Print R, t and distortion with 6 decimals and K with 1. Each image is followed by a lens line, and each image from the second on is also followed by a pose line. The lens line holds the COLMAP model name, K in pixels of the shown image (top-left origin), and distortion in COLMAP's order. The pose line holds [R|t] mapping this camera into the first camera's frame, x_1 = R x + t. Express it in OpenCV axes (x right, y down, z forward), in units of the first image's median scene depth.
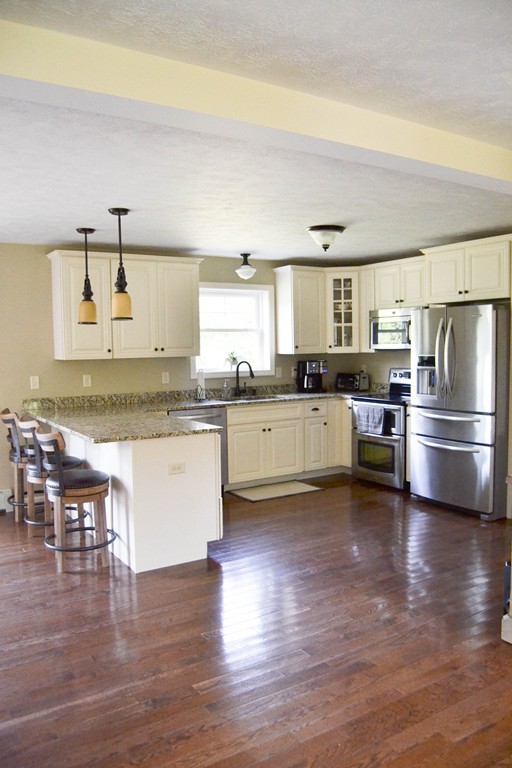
lens RADIAL K [[611.1, 0, 260.3], [0, 611.1, 383.7], [0, 0, 1]] dist [-0.086791, 0.023014]
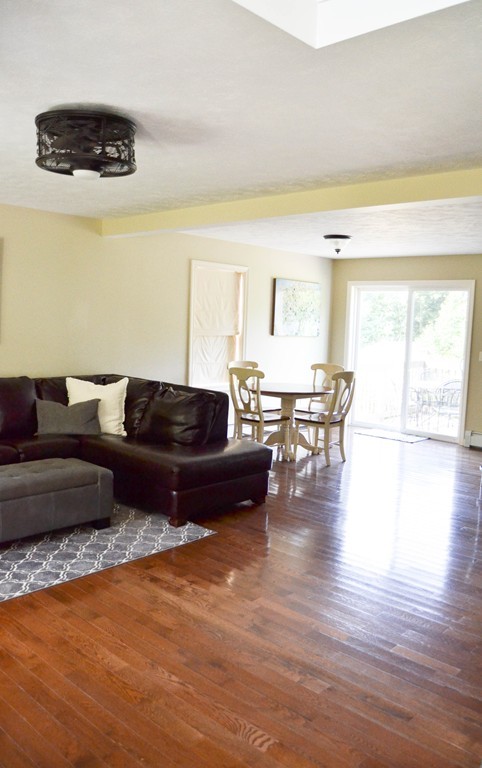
lens RADIAL K [[576.7, 0, 240.8], [0, 576.7, 389.2], [0, 0, 1]] dist [-0.031068, 0.000224]
pose [[0.286609, 0.141158, -0.947591, 1.059817], [-0.106219, 0.987670, 0.115001, -0.033805], [0.952141, 0.067692, 0.298069, 0.338257]]
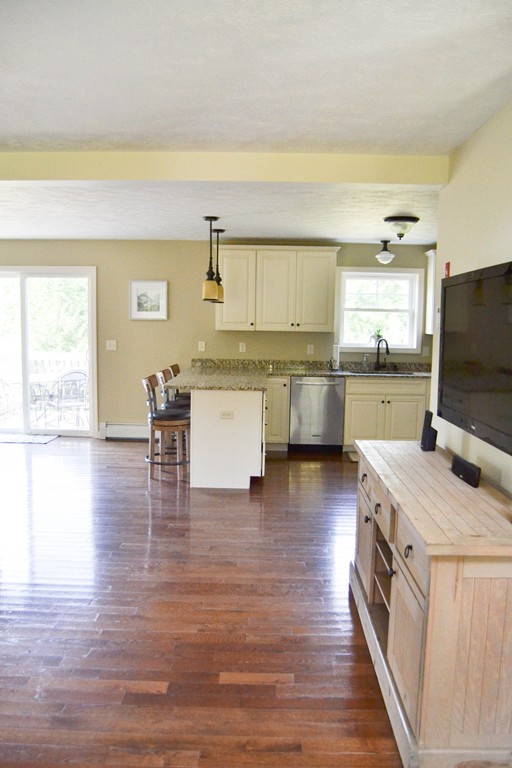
lens RADIAL K [[611.1, 0, 256.5], [0, 611.1, 384.3], [0, 0, 1]] dist [-0.086791, 0.023014]
pose [[0.833866, 0.087576, -0.544975, 0.406936], [-0.065545, 0.996058, 0.059773, -0.006069], [0.548062, -0.014122, 0.836319, -0.042357]]
